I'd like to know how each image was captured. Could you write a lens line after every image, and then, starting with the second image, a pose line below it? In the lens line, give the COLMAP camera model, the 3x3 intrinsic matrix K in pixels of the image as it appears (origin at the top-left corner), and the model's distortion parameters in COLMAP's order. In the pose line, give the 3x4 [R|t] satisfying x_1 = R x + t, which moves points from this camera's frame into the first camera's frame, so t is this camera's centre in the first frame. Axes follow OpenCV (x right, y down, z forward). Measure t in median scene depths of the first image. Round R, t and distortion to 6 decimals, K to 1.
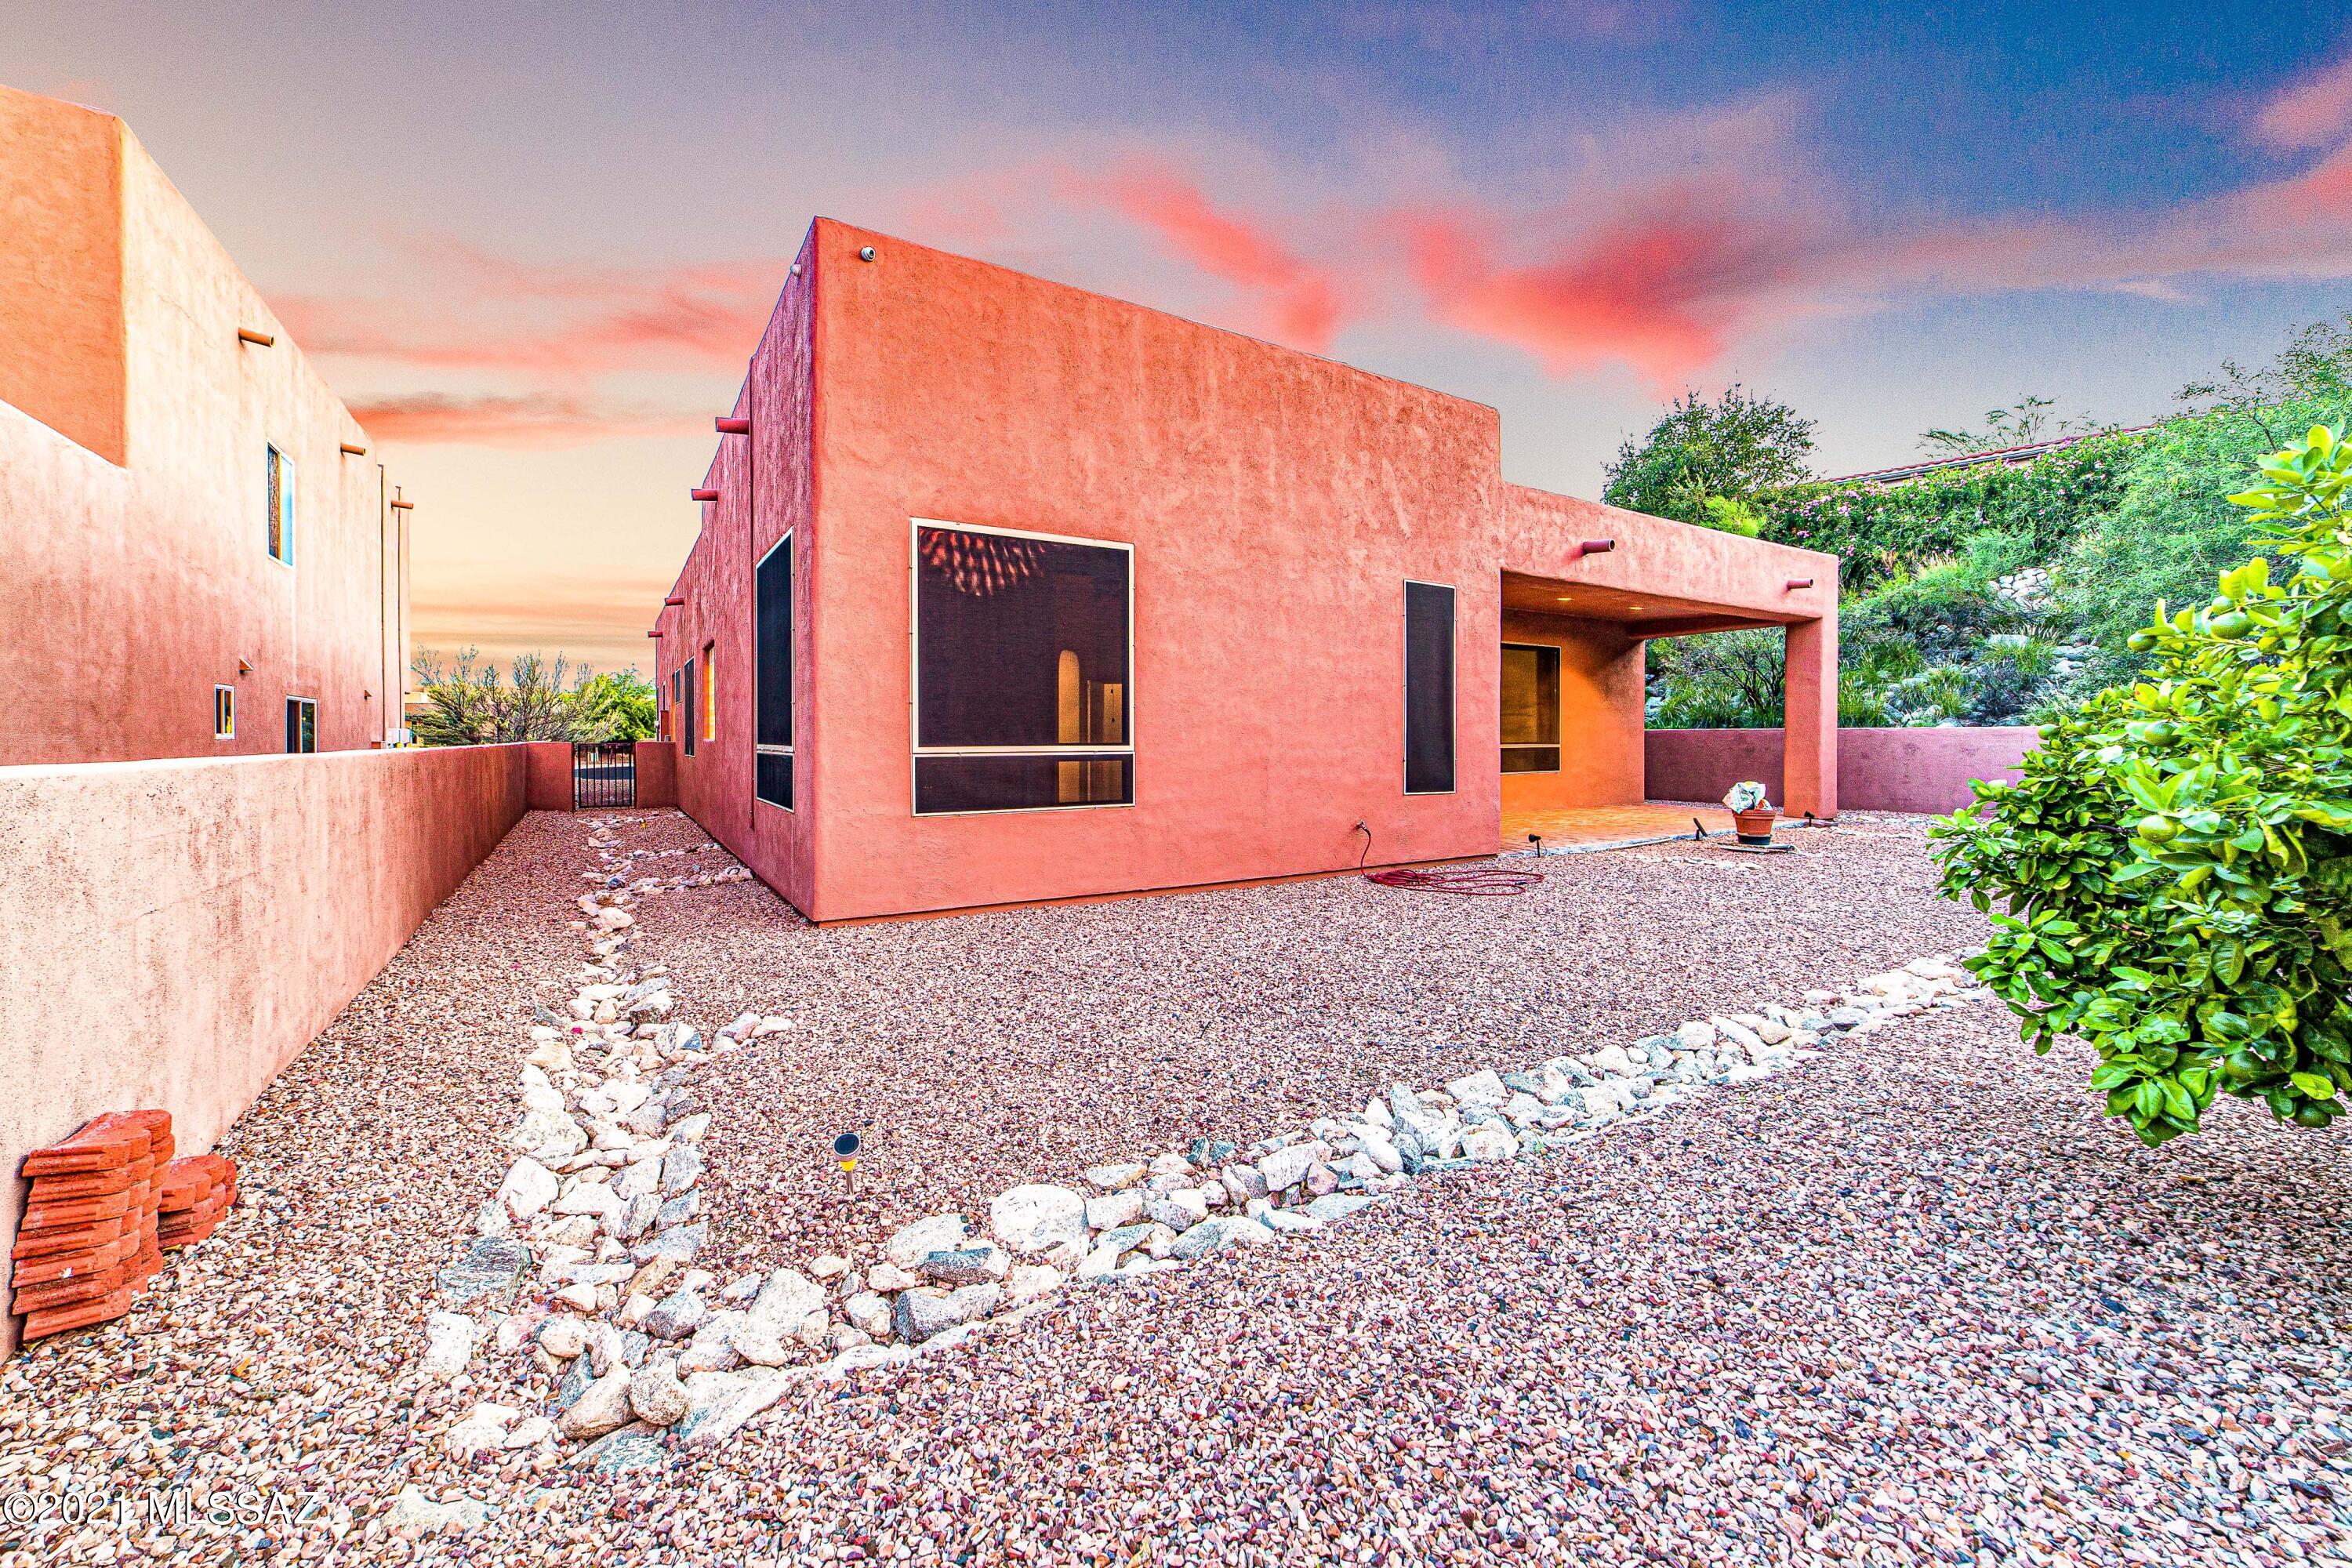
lens RADIAL K [[907.6, 0, 1166.7], [0, 907.6, 757.6], [0, 0, 1]] dist [-0.023911, 0.008748]
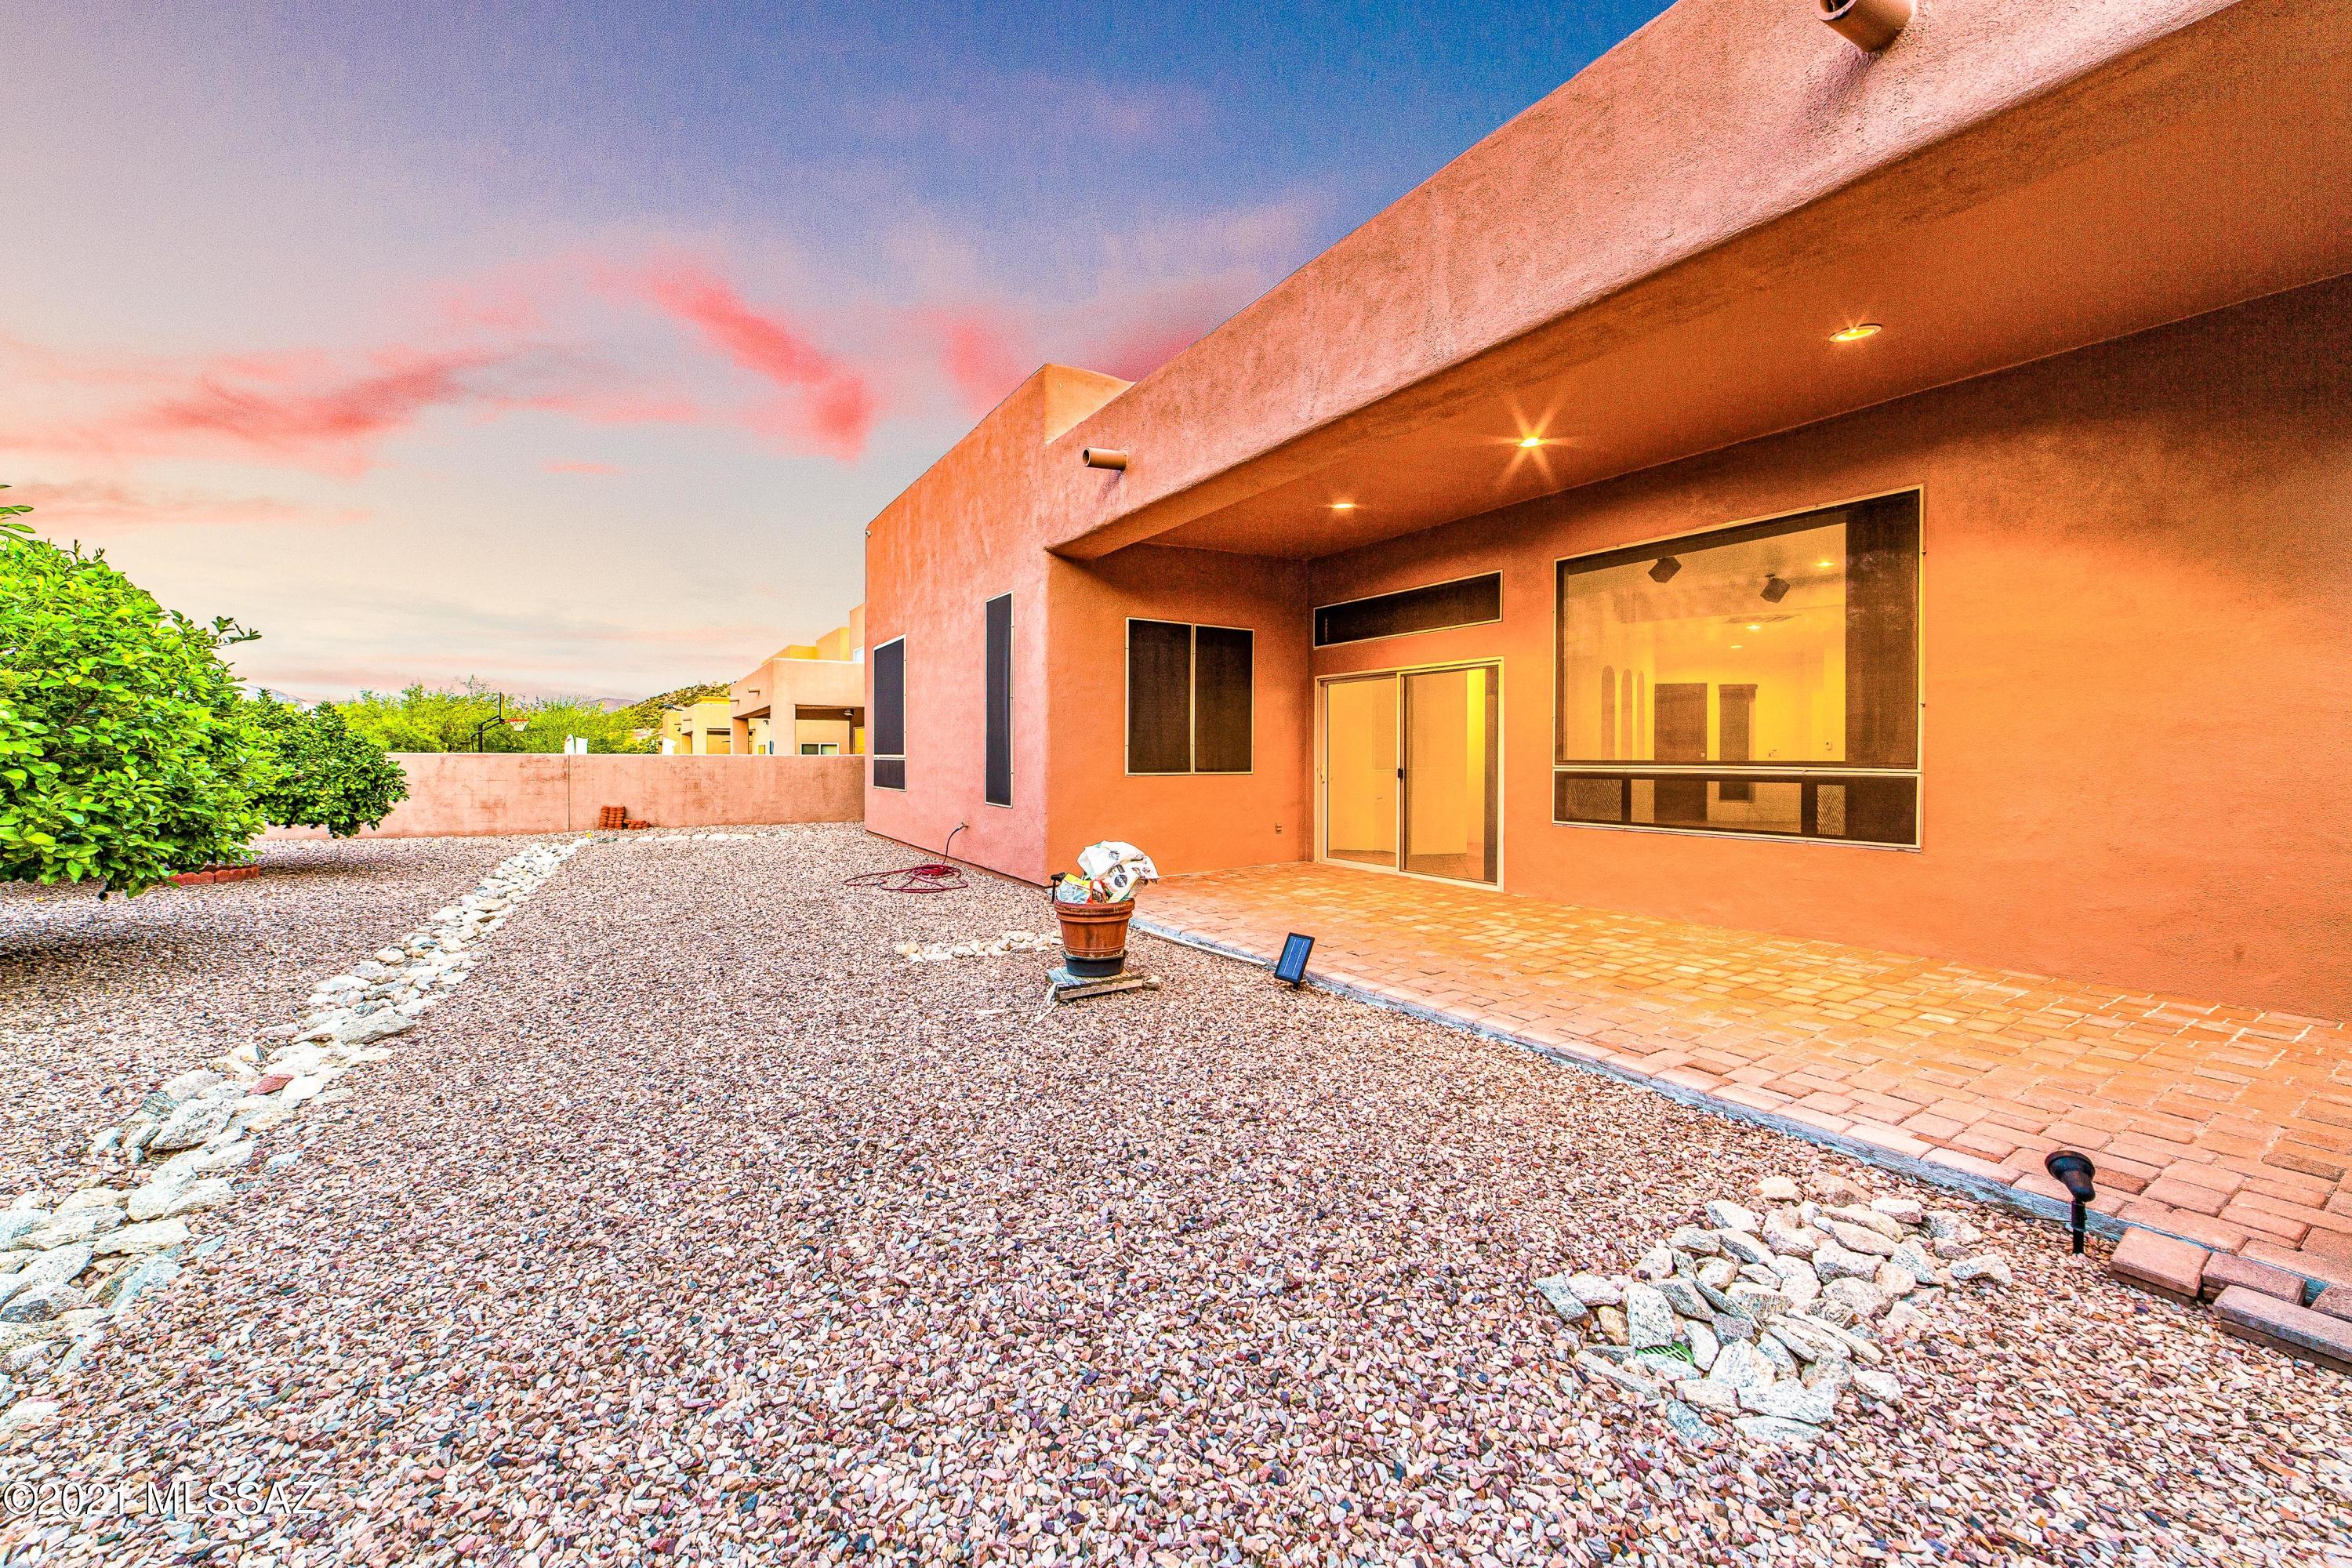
lens RADIAL K [[904.5, 0, 1171.9], [0, 904.5, 763.7], [0, 0, 1]] dist [-0.025640, 0.010588]
pose [[0.011250, 0.019048, -0.999755, 1.471781], [-0.011790, 0.999752, 0.018915, -0.031262], [0.999867, 0.011575, 0.011472, 1.339146]]
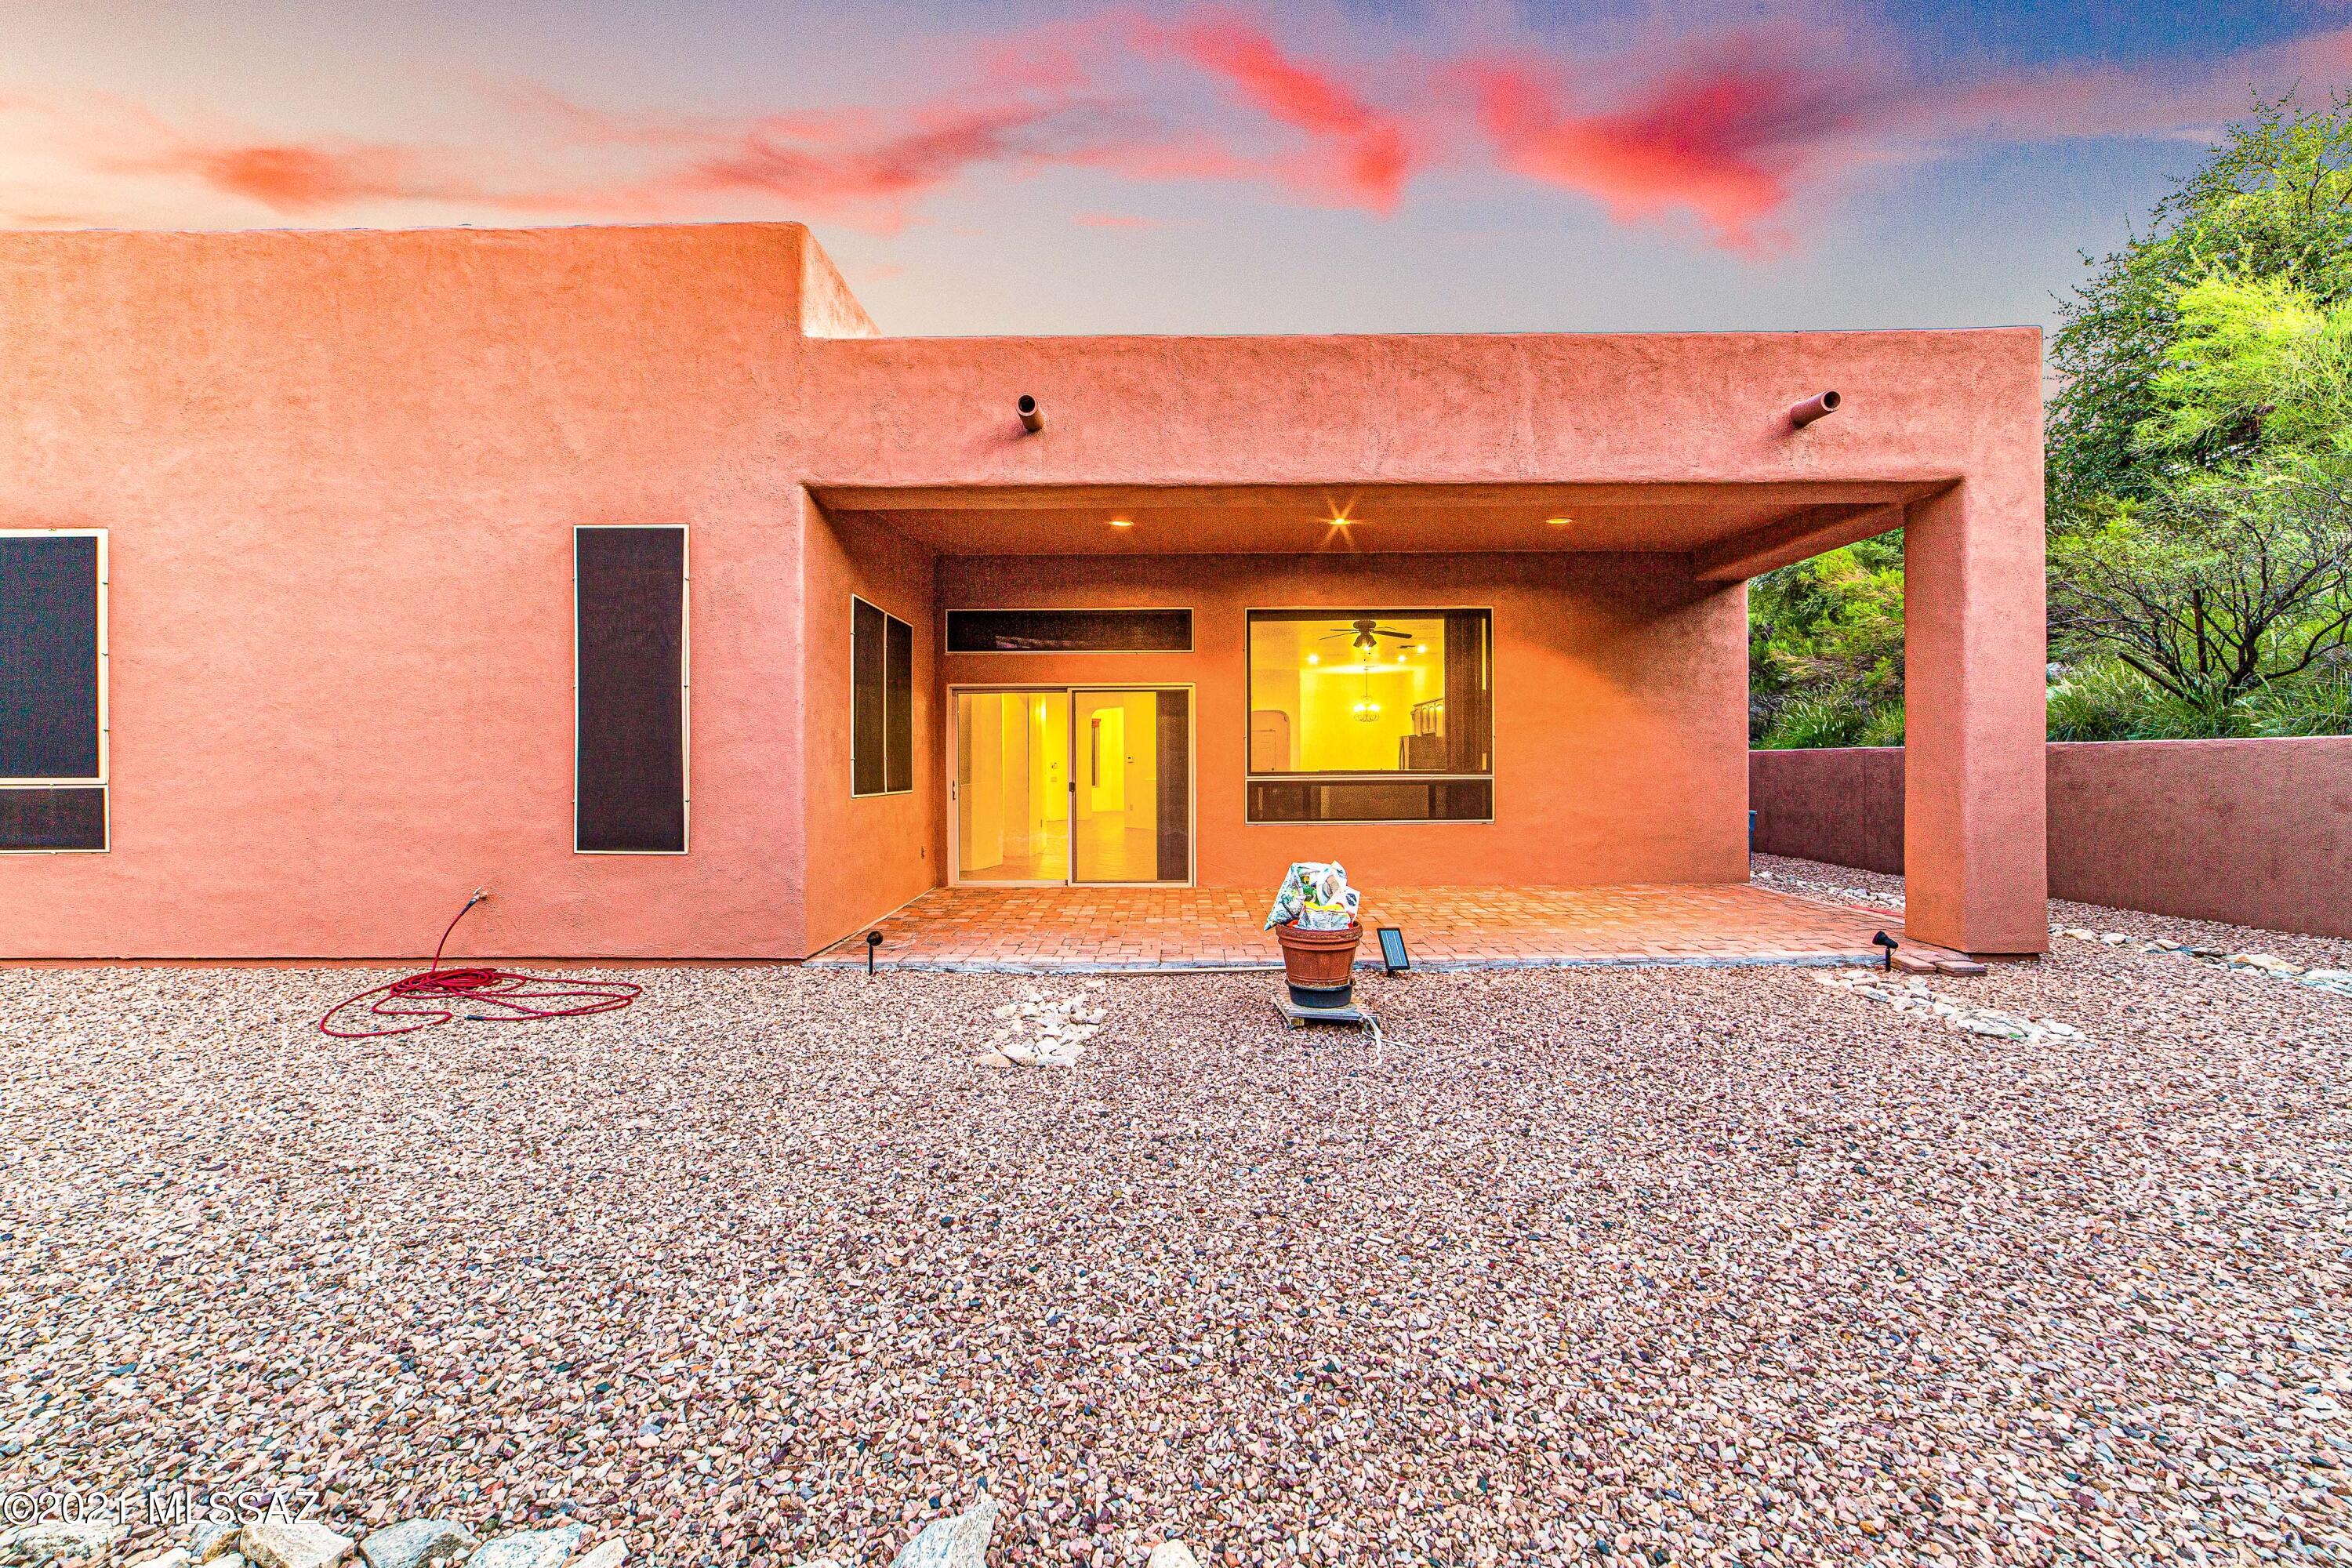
lens RADIAL K [[907.6, 0, 1166.7], [0, 907.6, 757.6], [0, 0, 1]] dist [-0.023911, 0.008748]
pose [[0.850792, -0.000281, -0.525503, 1.076675], [-0.006809, 0.999910, -0.011558, -0.025924], [0.525459, 0.013412, 0.850713, 0.745679]]
